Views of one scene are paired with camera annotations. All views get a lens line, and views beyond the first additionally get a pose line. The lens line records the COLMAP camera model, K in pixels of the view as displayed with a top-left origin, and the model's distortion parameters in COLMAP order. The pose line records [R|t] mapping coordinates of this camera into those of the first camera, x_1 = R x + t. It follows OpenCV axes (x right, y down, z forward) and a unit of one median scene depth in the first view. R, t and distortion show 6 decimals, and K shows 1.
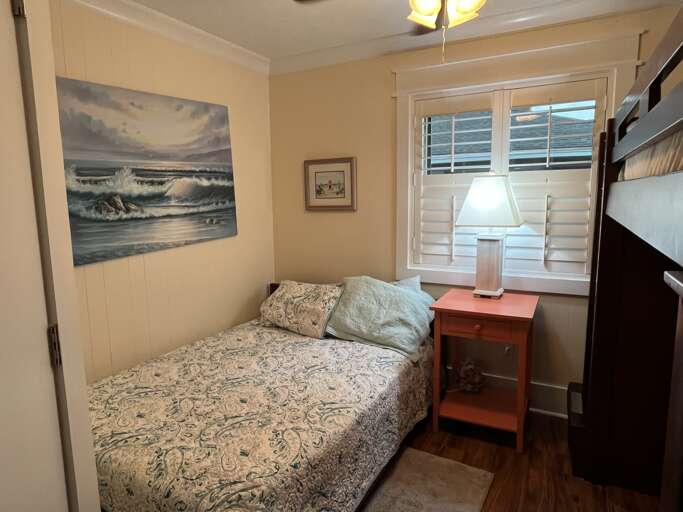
lens RADIAL K [[430.1, 0, 341.8], [0, 430.1, 255.5], [0, 0, 1]] dist [-0.006481, -0.000476]
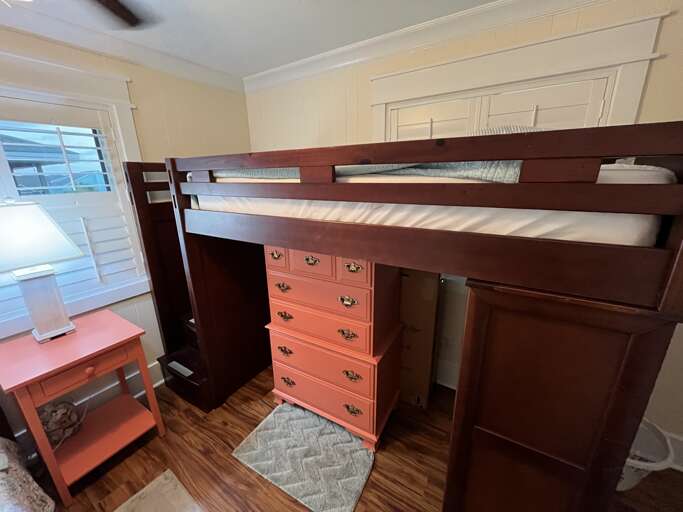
lens RADIAL K [[275.5, 0, 342.0], [0, 275.5, 255.7], [0, 0, 1]] dist [-0.000385, -0.000134]
pose [[0.079568, -0.270113, 0.959535, -0.149396], [0.155623, 0.954150, 0.255692, -0.140249], [-0.984607, 0.128981, 0.117956, 0.356902]]
